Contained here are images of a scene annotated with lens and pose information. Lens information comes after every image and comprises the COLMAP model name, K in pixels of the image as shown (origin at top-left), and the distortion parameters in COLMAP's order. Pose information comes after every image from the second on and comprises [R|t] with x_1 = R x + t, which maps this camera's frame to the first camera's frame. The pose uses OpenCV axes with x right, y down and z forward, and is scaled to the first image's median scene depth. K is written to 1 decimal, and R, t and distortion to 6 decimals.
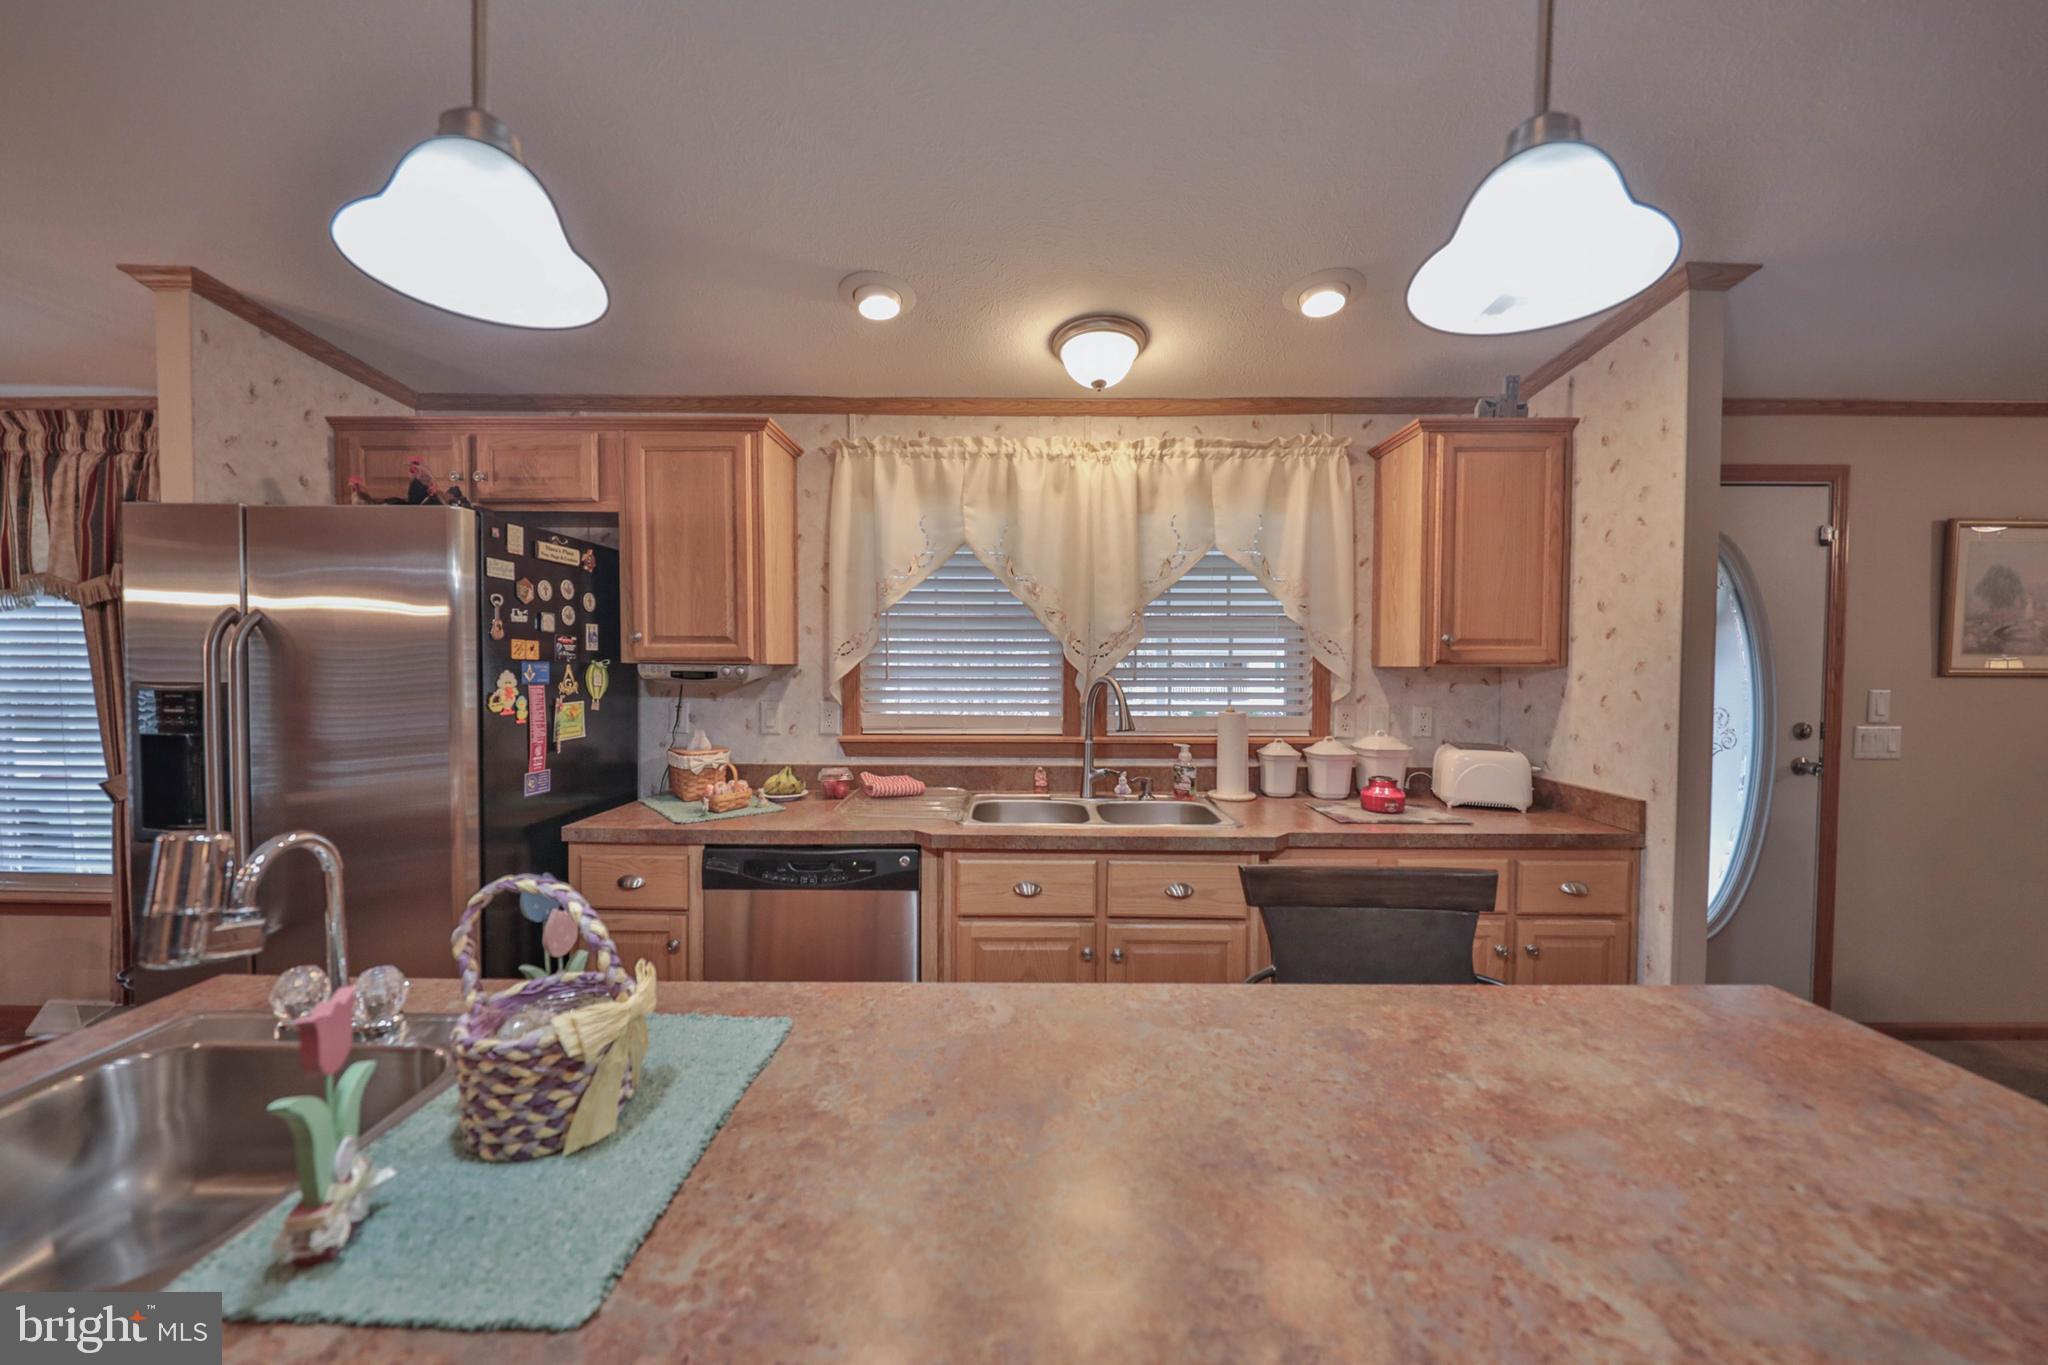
lens RADIAL K [[726.3, 0, 1030.1], [0, 726.3, 677.7], [0, 0, 1]] dist [-0.001844, -0.000269]
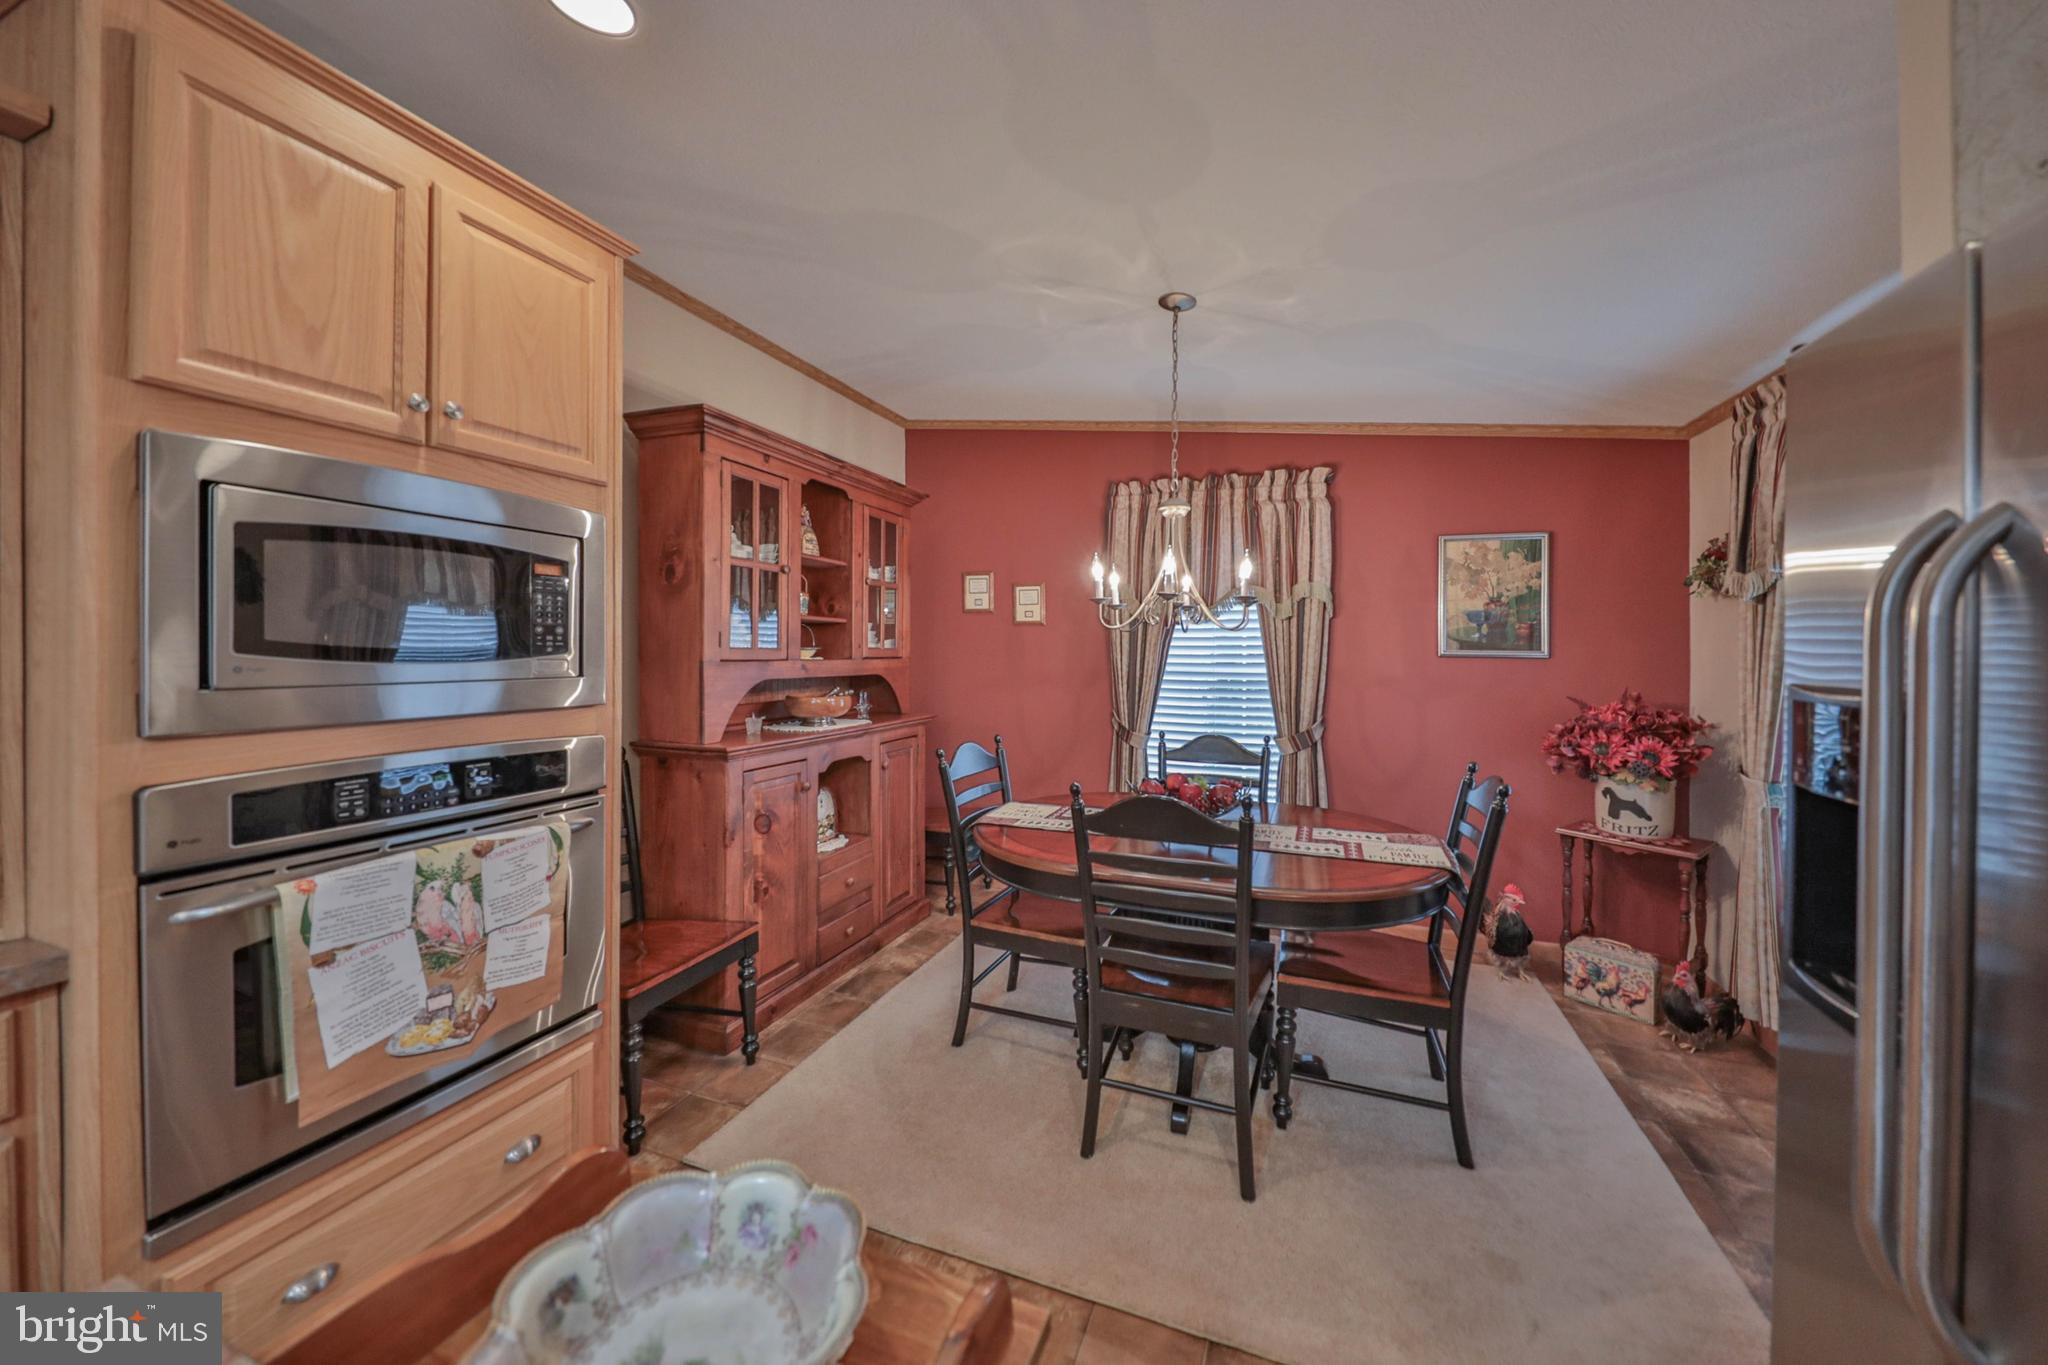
lens RADIAL K [[711.9, 0, 1042.5], [0, 711.9, 638.1], [0, 0, 1]] dist [0.001441, -0.003677]
pose [[-0.353306, -0.024668, -0.935182, -0.389921], [-0.028897, 0.999463, -0.015446, -0.003097], [0.935061, 0.021567, -0.353829, 0.462535]]
